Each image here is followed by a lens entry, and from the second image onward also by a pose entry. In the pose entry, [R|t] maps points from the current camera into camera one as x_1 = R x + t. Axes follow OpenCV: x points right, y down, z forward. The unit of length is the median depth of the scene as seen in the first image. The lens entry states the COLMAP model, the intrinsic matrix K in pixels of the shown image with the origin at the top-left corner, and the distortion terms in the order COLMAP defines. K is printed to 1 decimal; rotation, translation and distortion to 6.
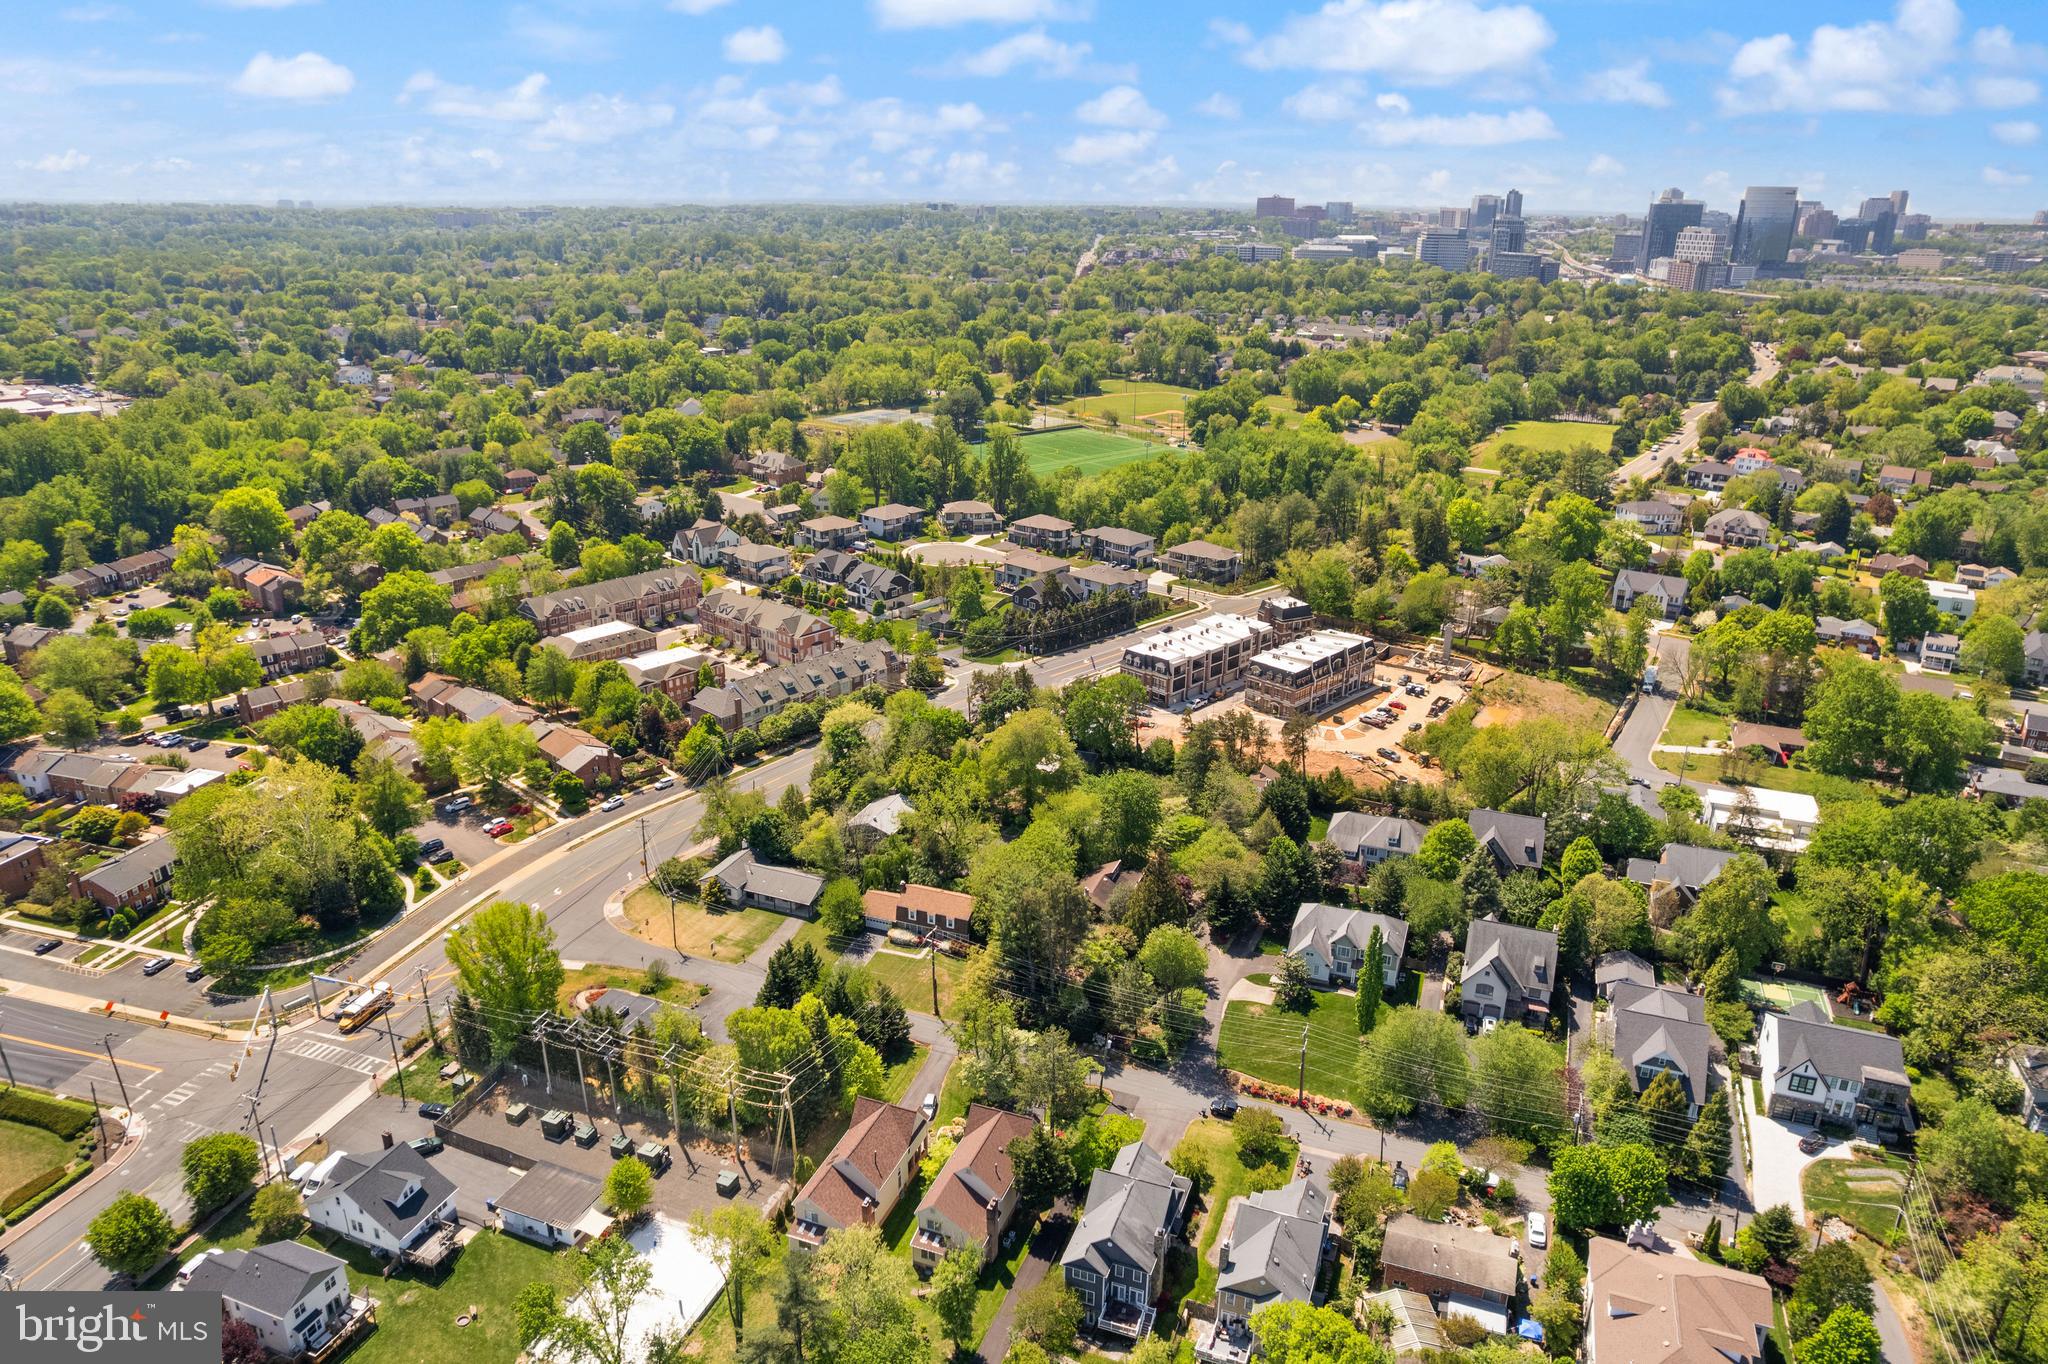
lens RADIAL K [[1330.6, 0, 1024.0], [0, 1330.6, 682.0], [0, 0, 1]] dist [0.002798, -0.045123]
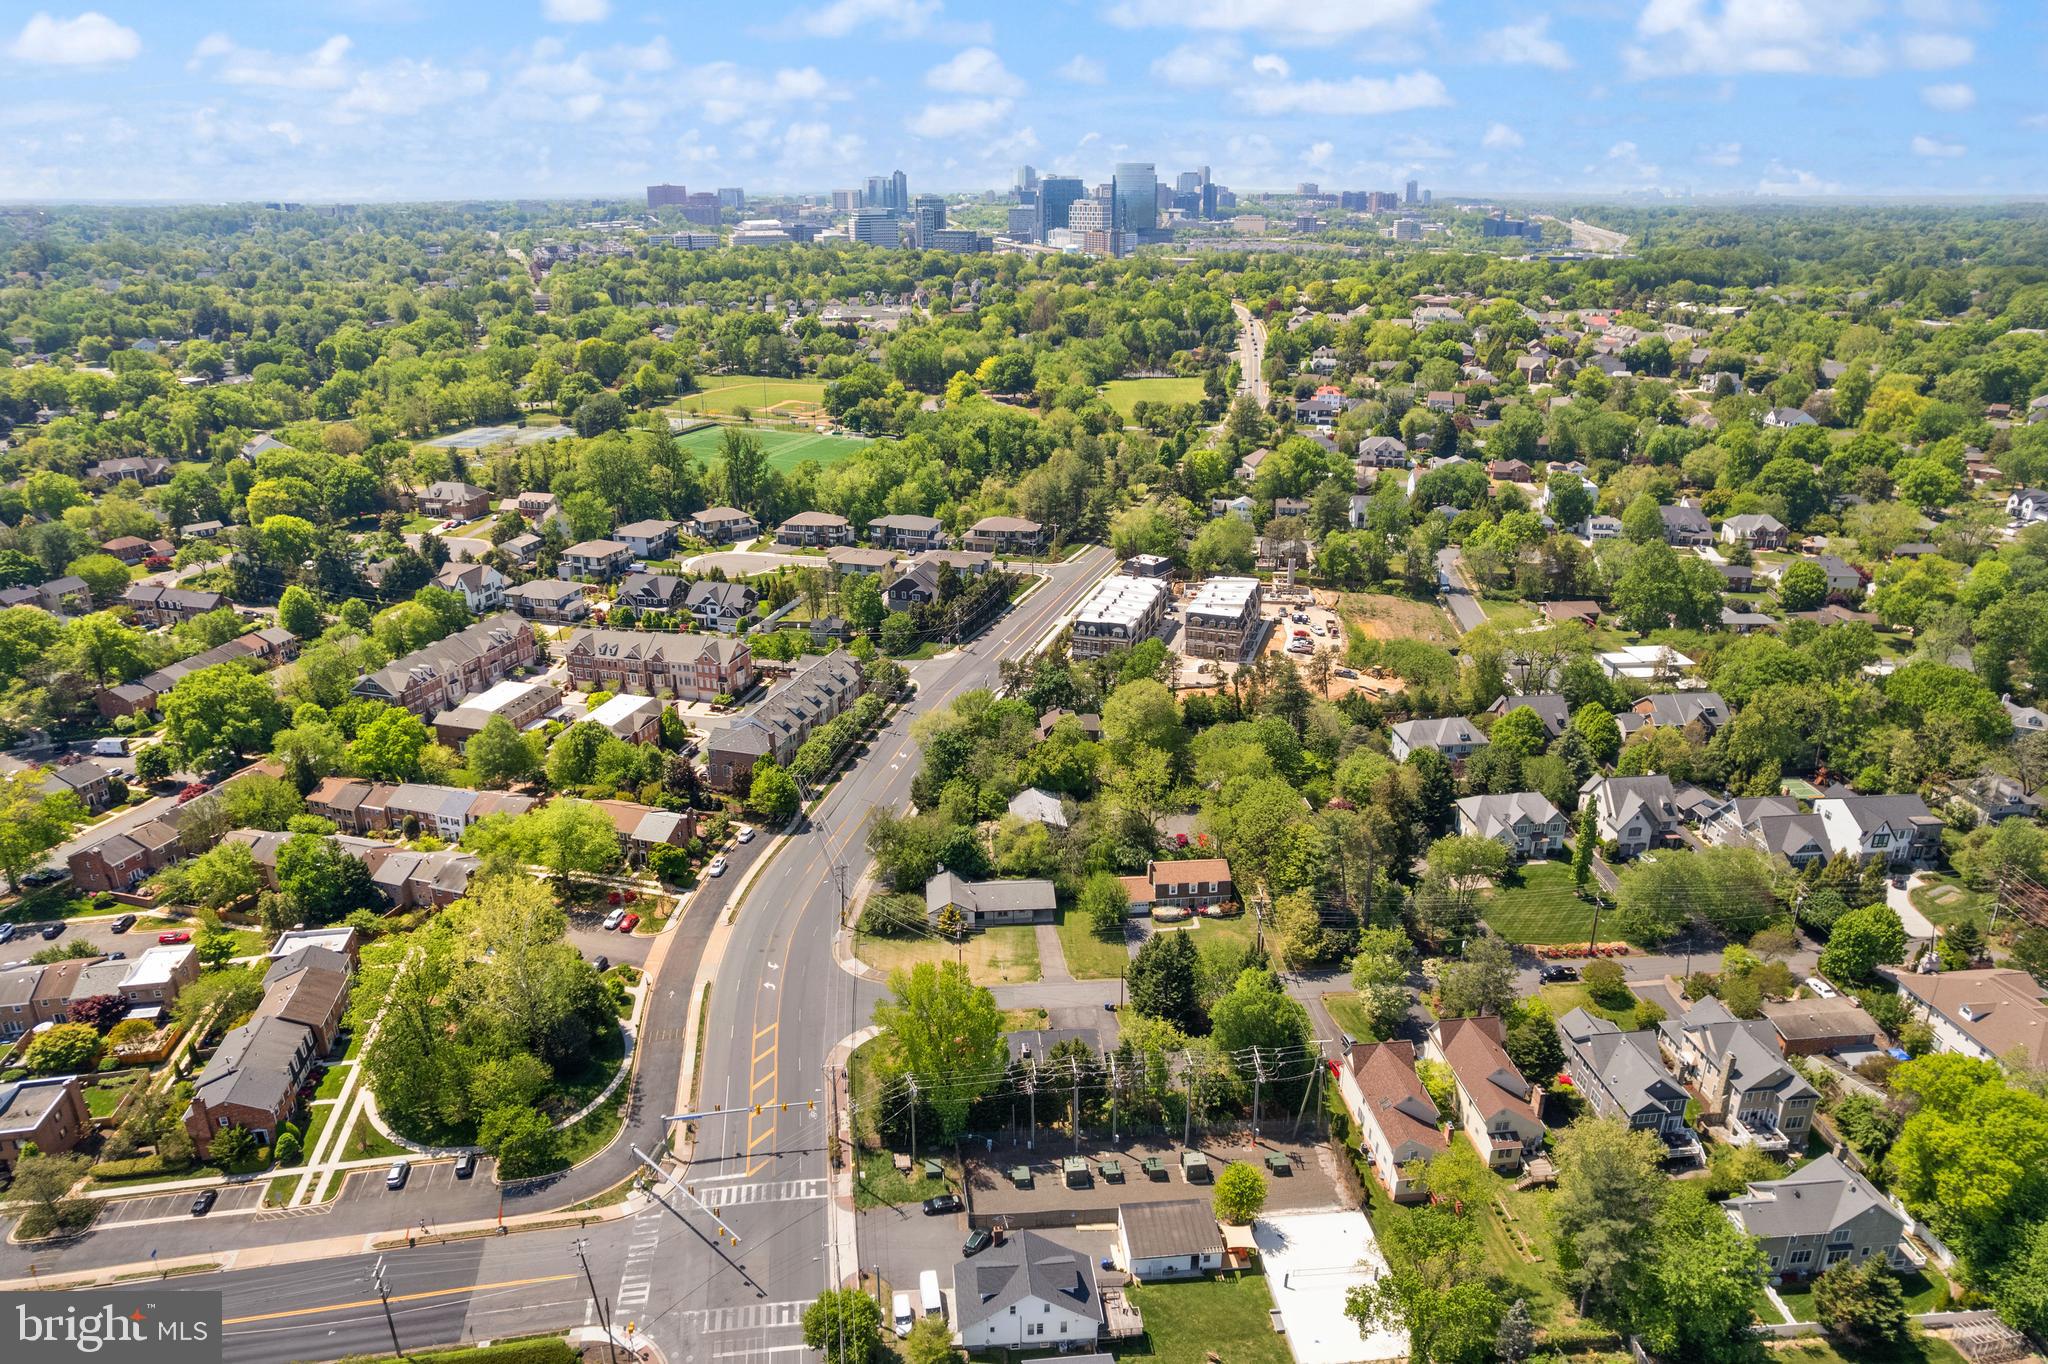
lens RADIAL K [[1300.0, 0, 1026.6], [0, 1300.0, 750.4], [0, 0, 1]] dist [-0.004068, -0.019321]
pose [[0.907800, -0.189098, 0.374355, -0.330868], [0.165724, 0.981682, 0.094003, -0.025605], [-0.385273, -0.023297, 0.922508, 0.089016]]
